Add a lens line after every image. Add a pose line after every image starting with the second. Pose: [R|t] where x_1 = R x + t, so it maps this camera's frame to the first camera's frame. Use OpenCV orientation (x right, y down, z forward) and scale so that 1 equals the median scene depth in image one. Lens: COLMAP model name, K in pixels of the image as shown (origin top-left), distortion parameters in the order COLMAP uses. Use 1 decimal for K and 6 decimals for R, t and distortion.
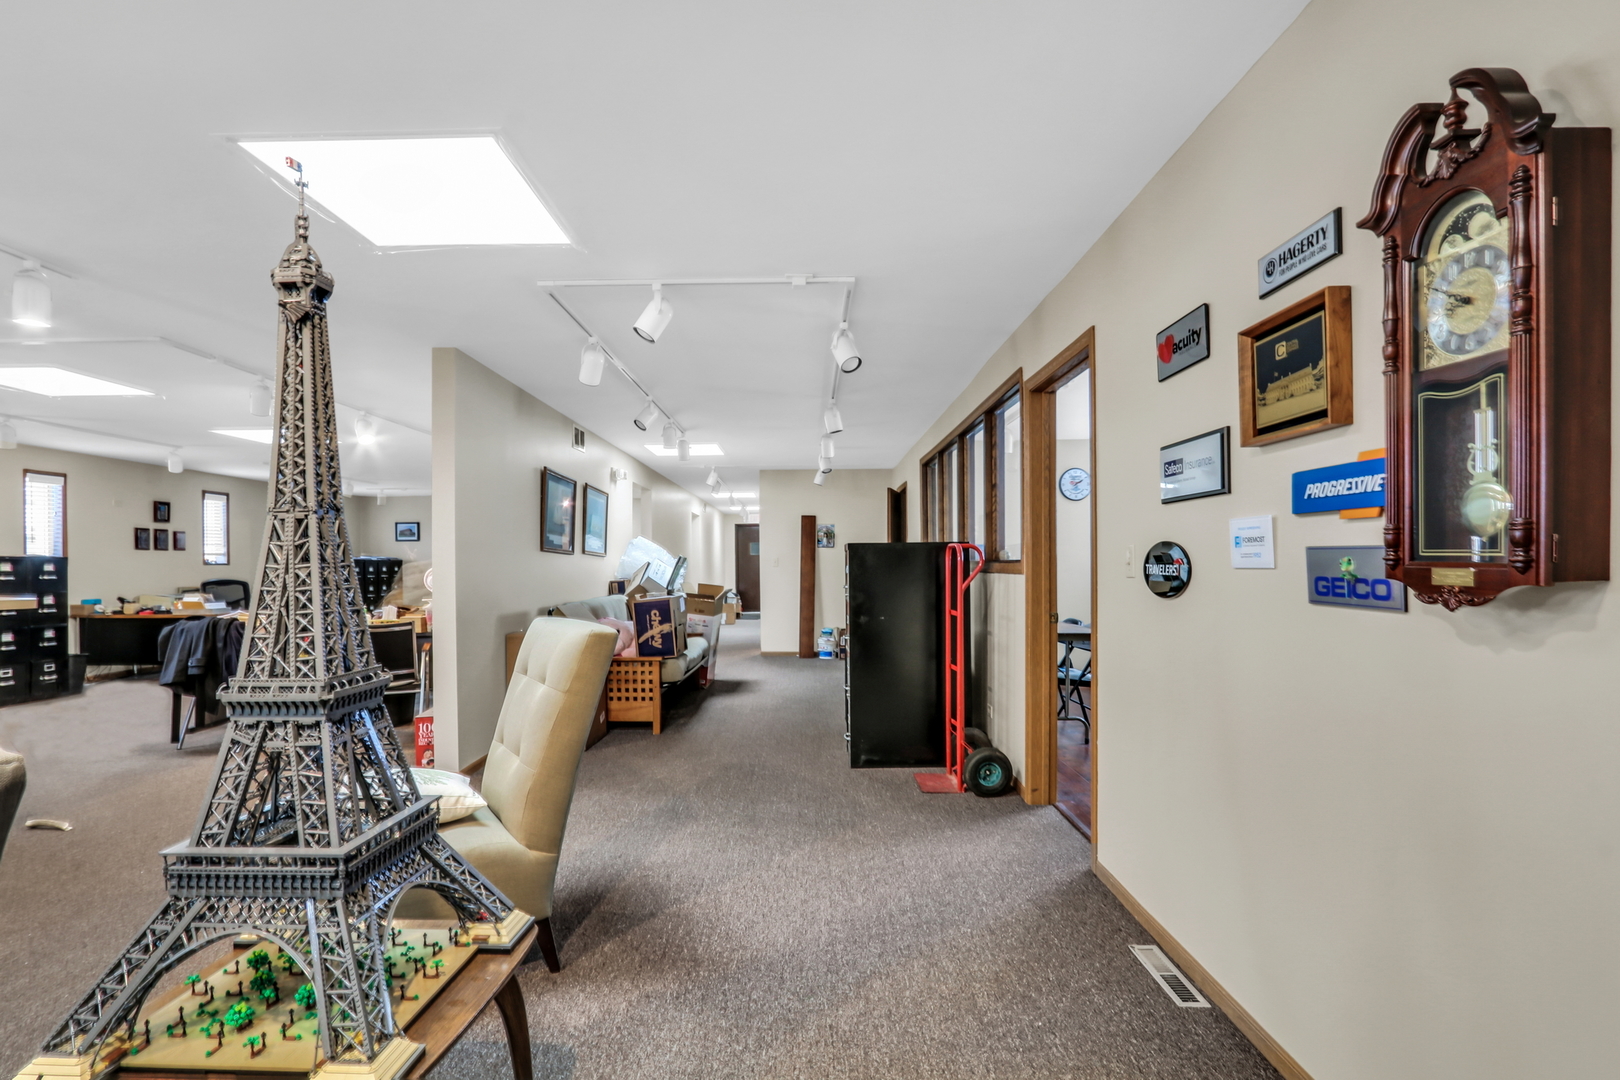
lens RADIAL K [[781.2, 0, 803.3], [0, 781.2, 568.4], [0, 0, 1]] dist [0.000088, 0.000657]
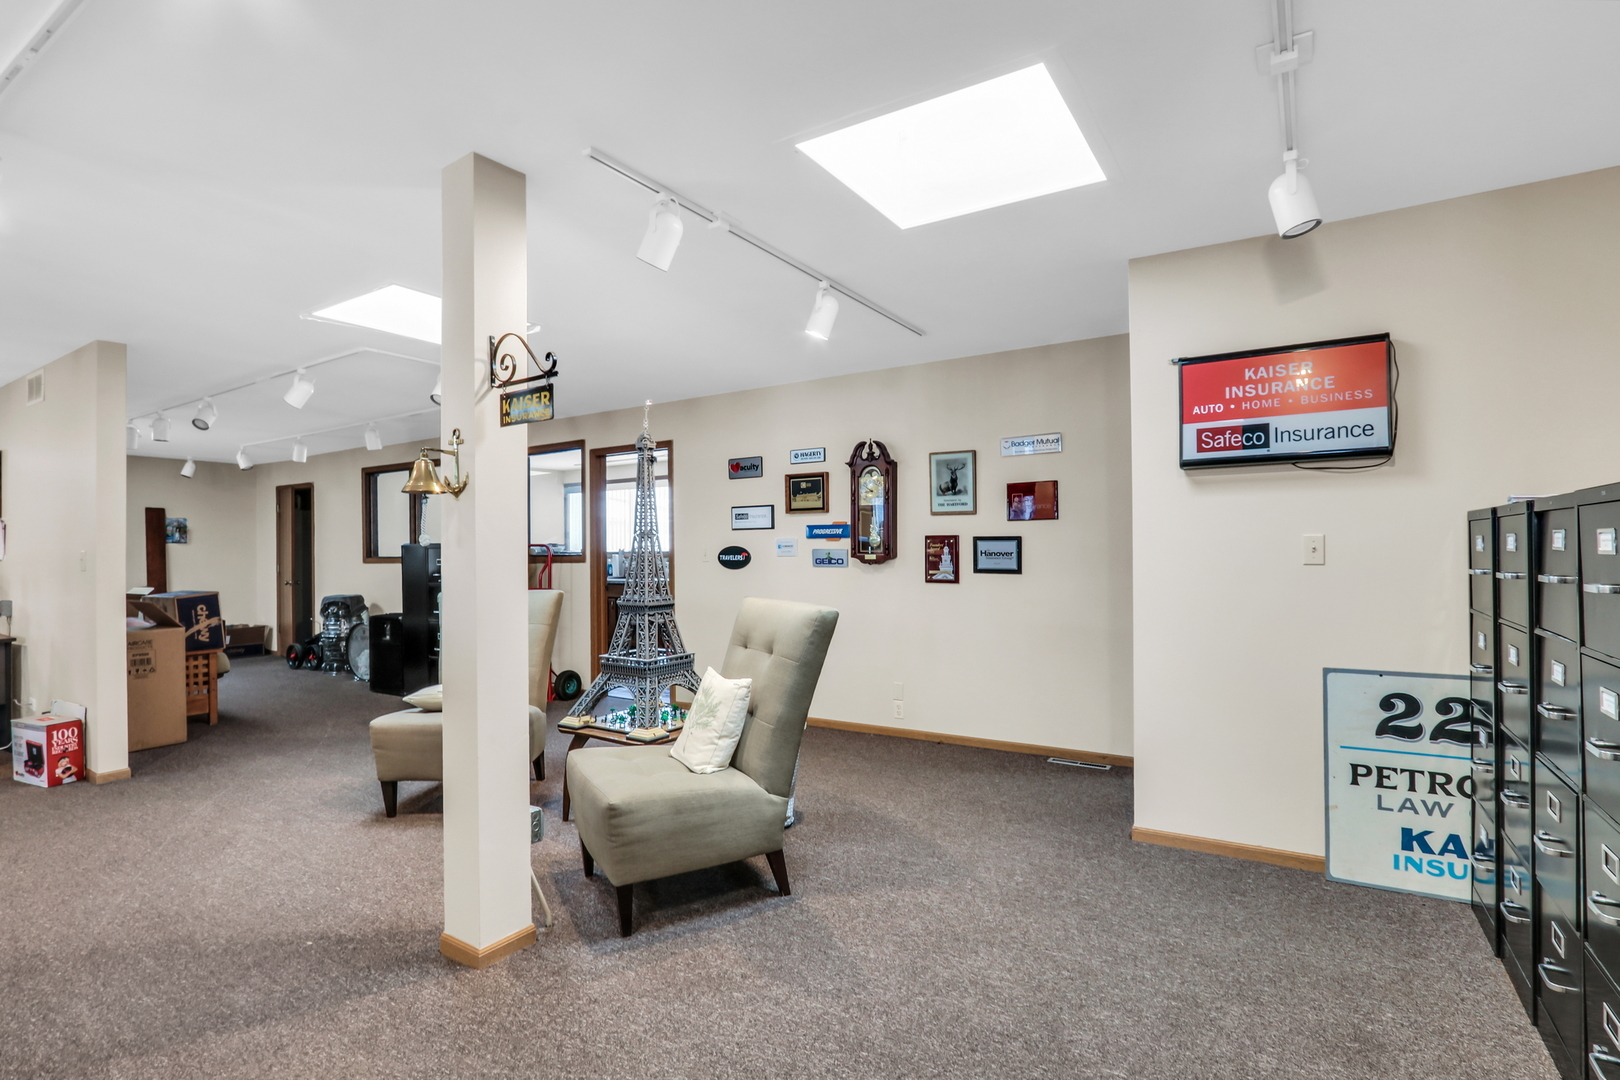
lens RADIAL K [[781.2, 0, 802.4], [0, 781.2, 547.5], [0, 0, 1]] dist [0.000088, 0.000657]
pose [[0.524089, 0.007175, 0.851633, -2.053821], [0.012829, 0.999785, -0.016318, 0.017468], [-0.851567, 0.019478, 0.523884, -0.617867]]
